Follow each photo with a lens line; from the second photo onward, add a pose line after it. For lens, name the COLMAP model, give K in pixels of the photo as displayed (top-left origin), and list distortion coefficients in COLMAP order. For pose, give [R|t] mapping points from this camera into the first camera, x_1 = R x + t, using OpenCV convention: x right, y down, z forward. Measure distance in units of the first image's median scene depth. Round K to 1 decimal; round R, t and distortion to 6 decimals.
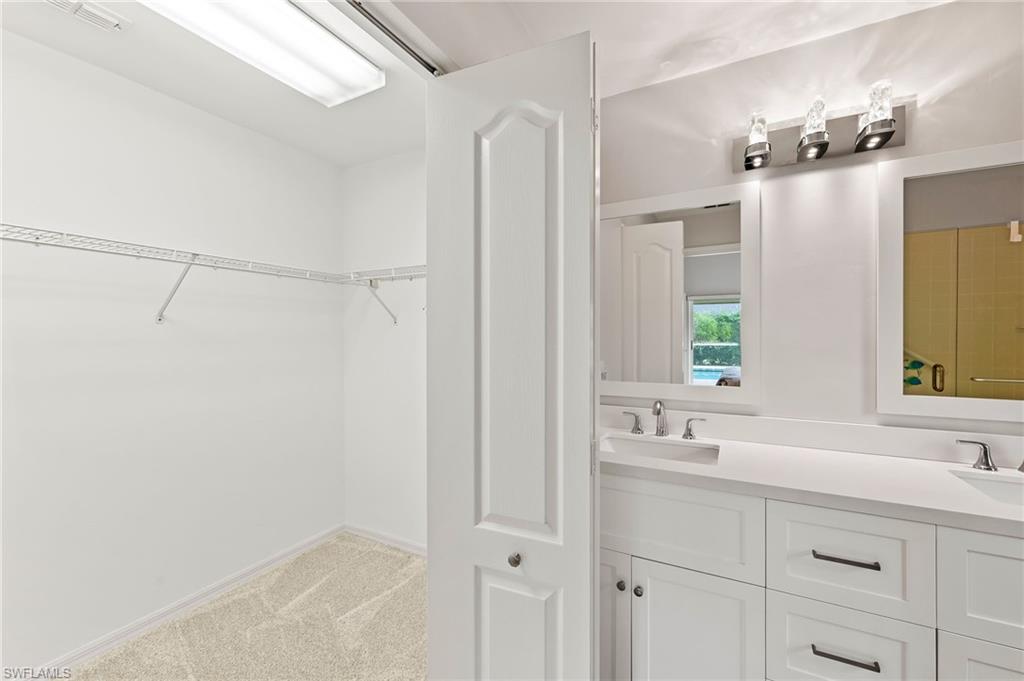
lens RADIAL K [[412.5, 0, 518.5], [0, 412.5, 337.8], [0, 0, 1]] dist [0.003899, 0.000021]
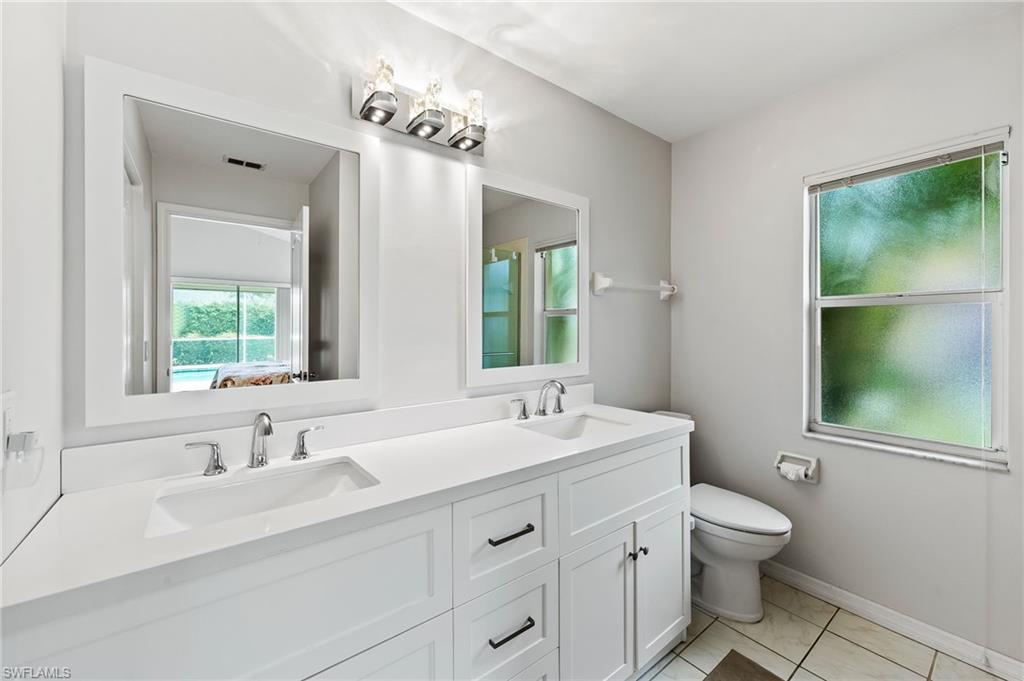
lens RADIAL K [[412.5, 0, 486.5], [0, 412.5, 328.8], [0, 0, 1]] dist [0.003899, 0.000021]
pose [[0.423457, 0.007262, 0.905887, -0.110083], [0.006417, 0.999919, -0.011016, 0.033007], [-0.905894, 0.010478, 0.423376, 0.447098]]
